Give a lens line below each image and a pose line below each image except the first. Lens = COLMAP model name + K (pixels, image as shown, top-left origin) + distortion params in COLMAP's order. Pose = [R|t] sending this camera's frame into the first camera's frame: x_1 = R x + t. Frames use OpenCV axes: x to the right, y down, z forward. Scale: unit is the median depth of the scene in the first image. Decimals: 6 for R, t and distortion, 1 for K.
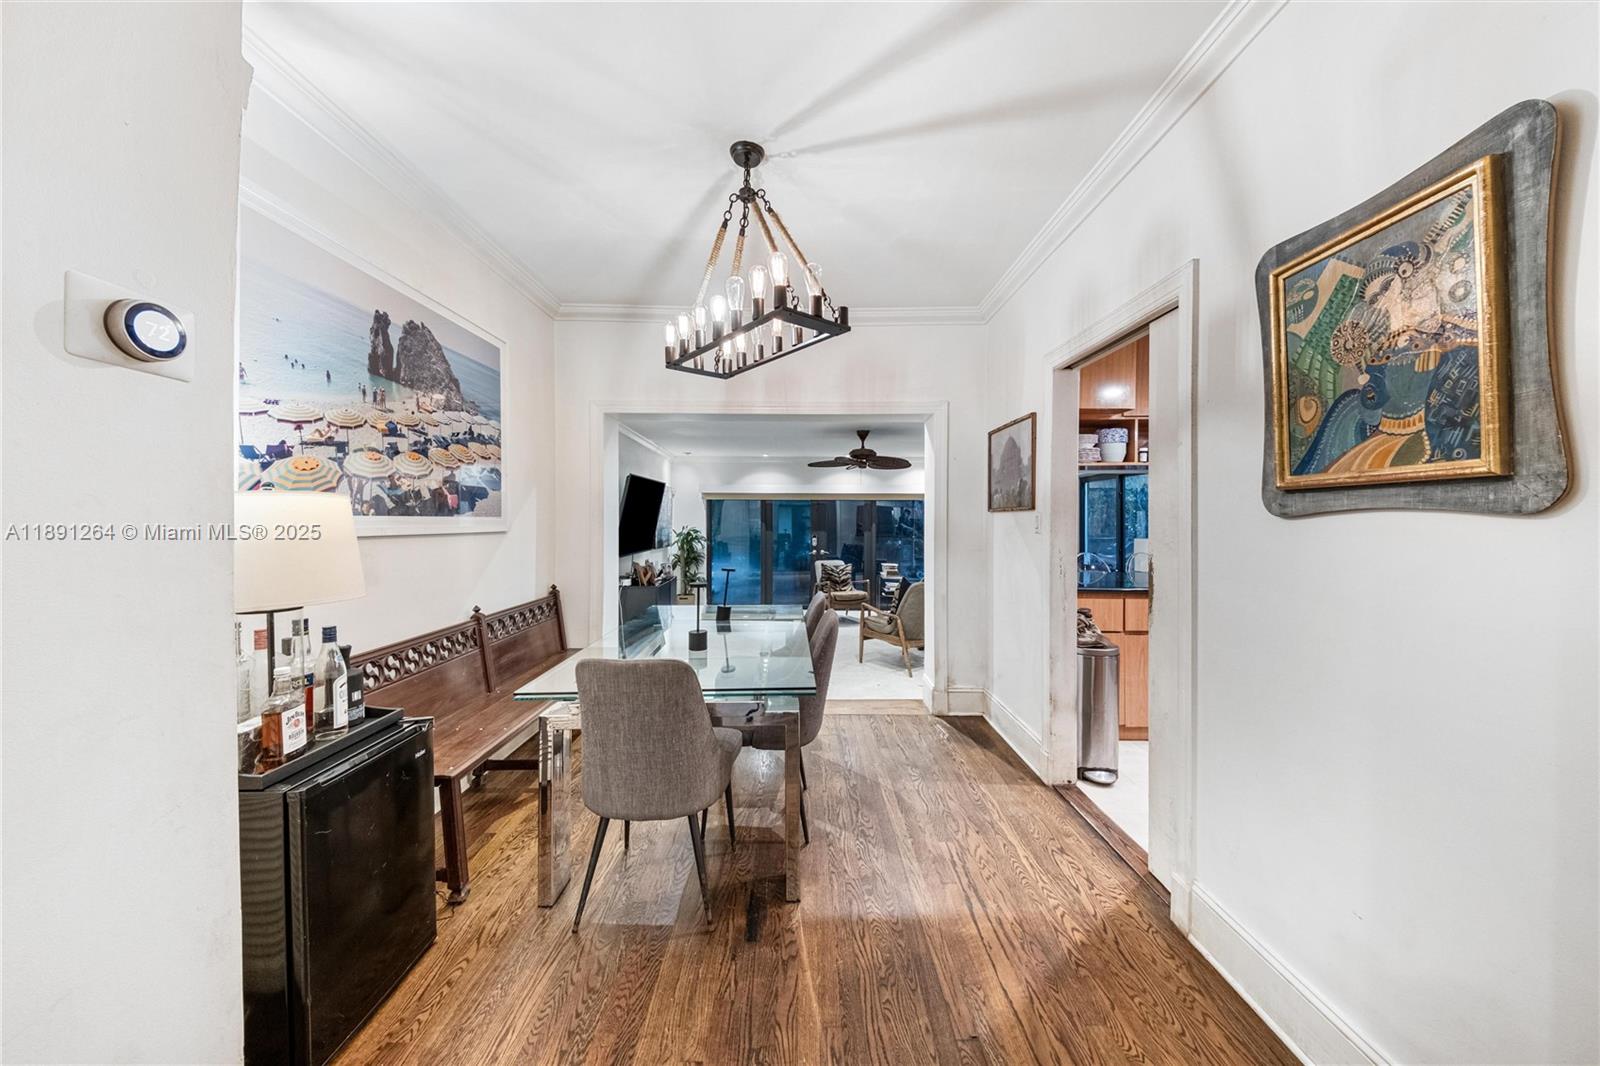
lens RADIAL K [[544.8, 0, 822.1], [0, 544.8, 528.1], [0, 0, 1]] dist [-0.000530, -0.003917]
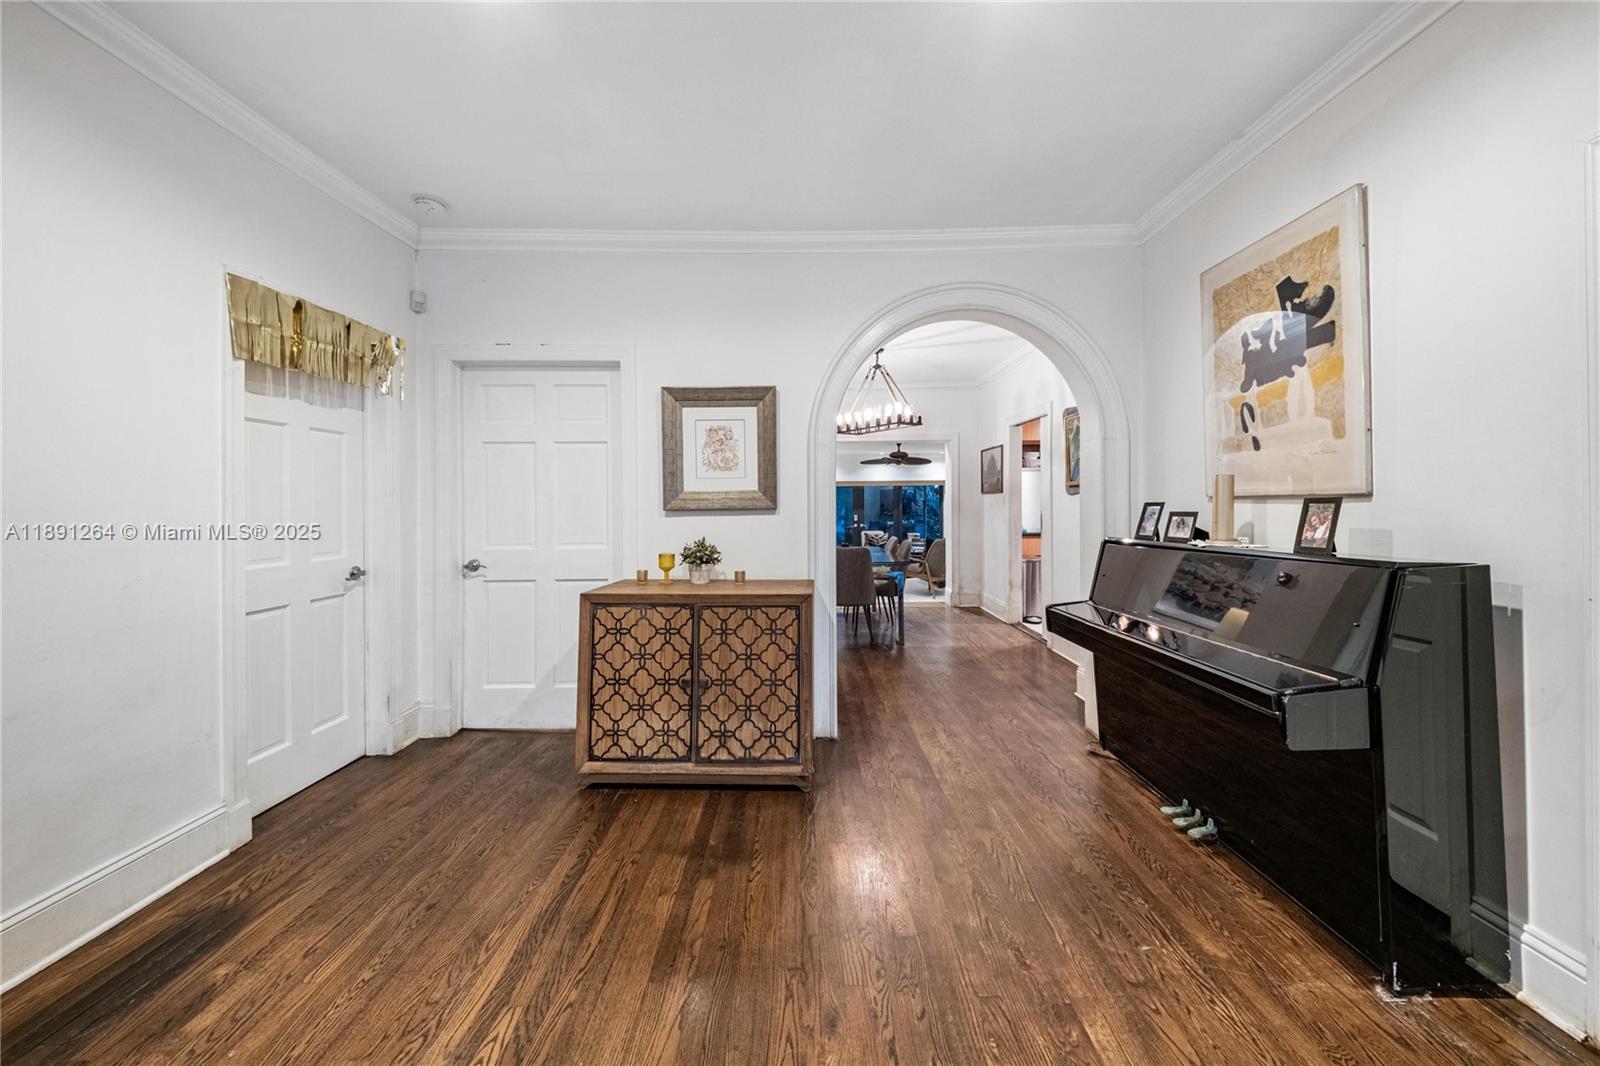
lens RADIAL K [[544.8, 0, 805.4], [0, 544.8, 522.6], [0, 0, 1]] dist [-0.000530, -0.003917]
pose [[0.999163, -0.011208, -0.039353, -0.308059], [0.011962, 0.999748, 0.018984, 0.035714], [0.039130, -0.019438, 0.999045, -1.228952]]
